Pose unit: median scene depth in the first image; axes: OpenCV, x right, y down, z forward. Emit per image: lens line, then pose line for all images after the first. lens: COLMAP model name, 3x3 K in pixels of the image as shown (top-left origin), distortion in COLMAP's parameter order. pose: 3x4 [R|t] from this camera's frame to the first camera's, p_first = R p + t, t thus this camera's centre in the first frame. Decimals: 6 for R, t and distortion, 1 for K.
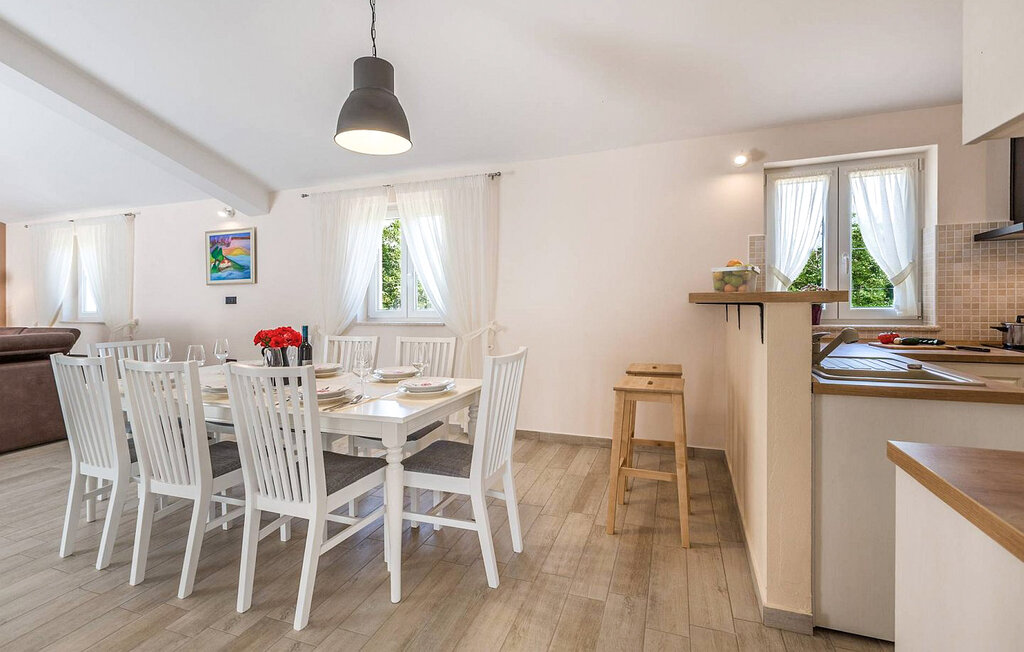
lens RADIAL K [[457.9, 0, 509.5], [0, 457.9, 299.4], [0, 0, 1]] dist [-0.000474, 0.000025]
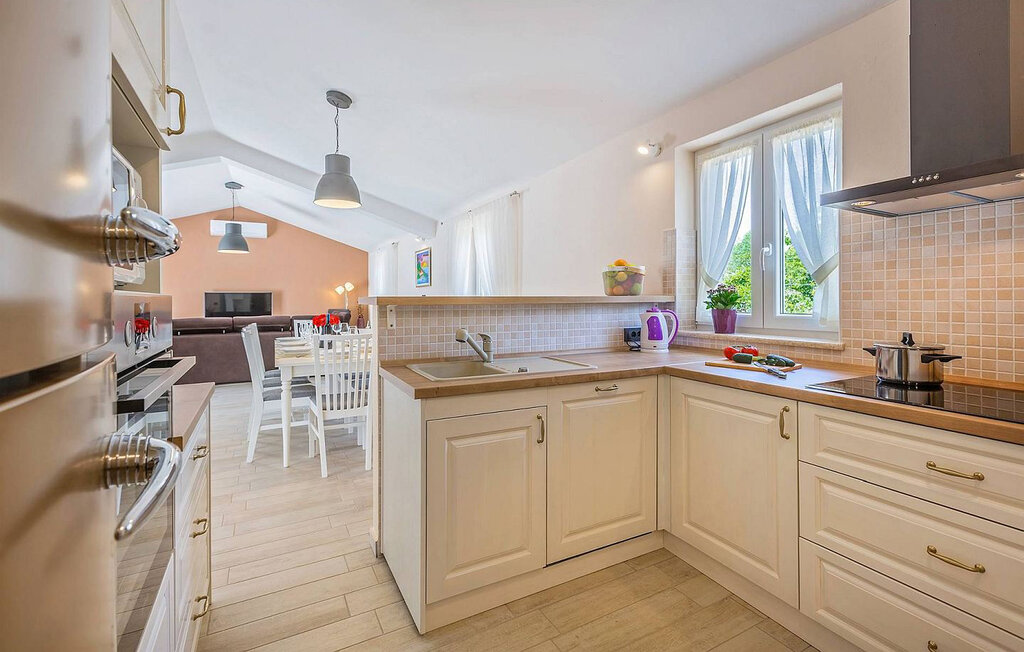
lens RADIAL K [[454.2, 0, 526.5], [0, 454.2, 297.9], [0, 0, 1]] dist [-0.000373, -0.000020]
pose [[0.759939, 0.007435, -0.649952, 1.062315], [-0.003295, 0.999966, 0.007586, -0.014901], [0.649987, -0.003623, 0.759937, 0.170383]]
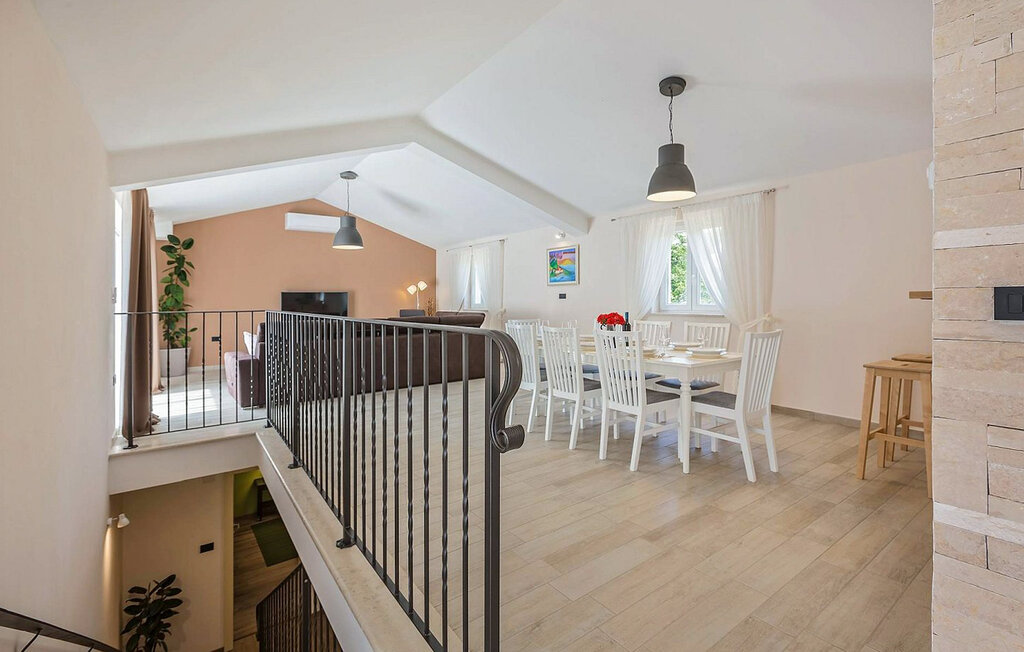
lens RADIAL K [[457.9, 0, 509.5], [0, 457.9, 299.4], [0, 0, 1]] dist [-0.000474, 0.000025]
pose [[0.828715, 0.005022, -0.559648, 0.101806], [0.000240, 0.999956, 0.009328, -0.001704], [0.559671, -0.007865, 0.828678, -0.502170]]
